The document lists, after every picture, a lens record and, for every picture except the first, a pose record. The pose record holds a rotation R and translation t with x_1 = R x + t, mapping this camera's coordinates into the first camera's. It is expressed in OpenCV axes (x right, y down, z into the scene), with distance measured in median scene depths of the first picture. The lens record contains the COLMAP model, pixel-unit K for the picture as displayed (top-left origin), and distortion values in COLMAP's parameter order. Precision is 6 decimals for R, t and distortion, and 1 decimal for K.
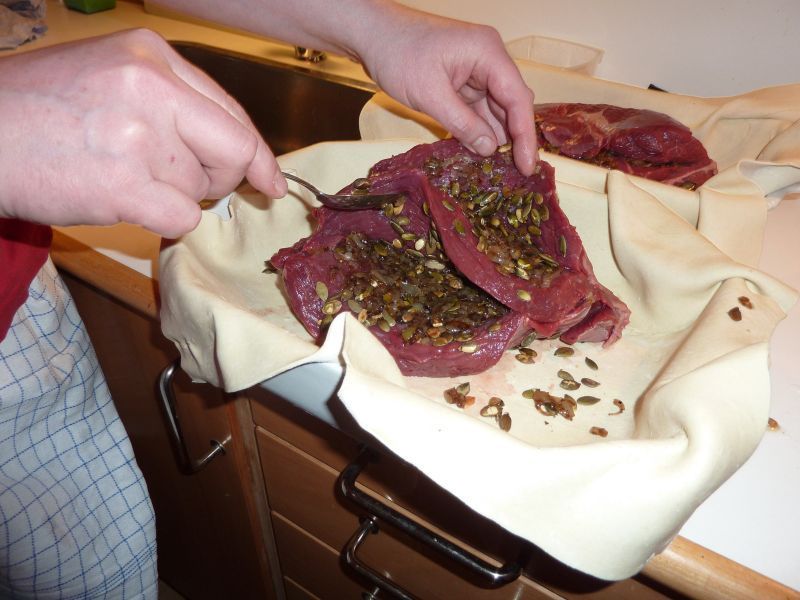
lens RADIAL K [[599.0, 0, 400.0], [0, 599.0, 300.0], [0, 0, 1]] dist [-0.038504, 0.001003]
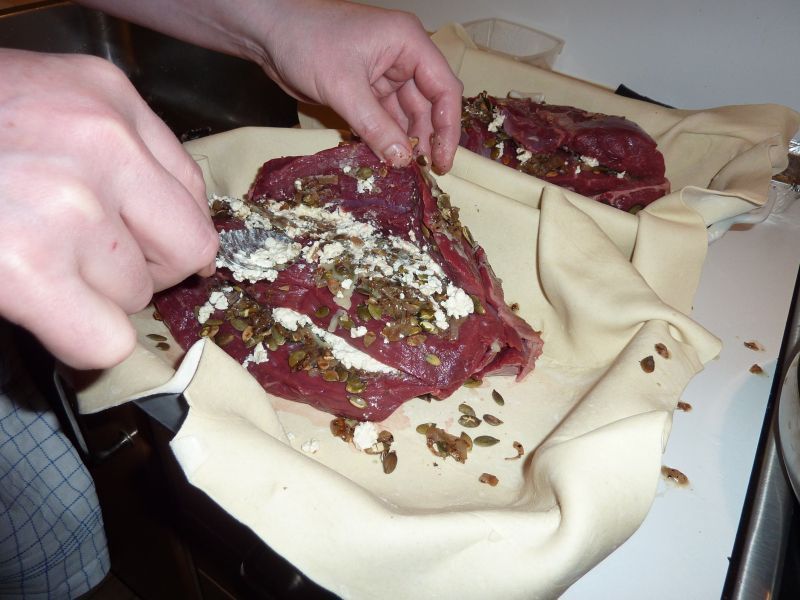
lens RADIAL K [[599.0, 0, 400.0], [0, 599.0, 300.0], [0, 0, 1]] dist [-0.038504, 0.001003]
pose [[0.996779, 0.073984, 0.030939, 0.135355], [-0.075501, 0.995834, 0.051136, -0.086130], [-0.027027, -0.053308, 0.998212, 0.086373]]
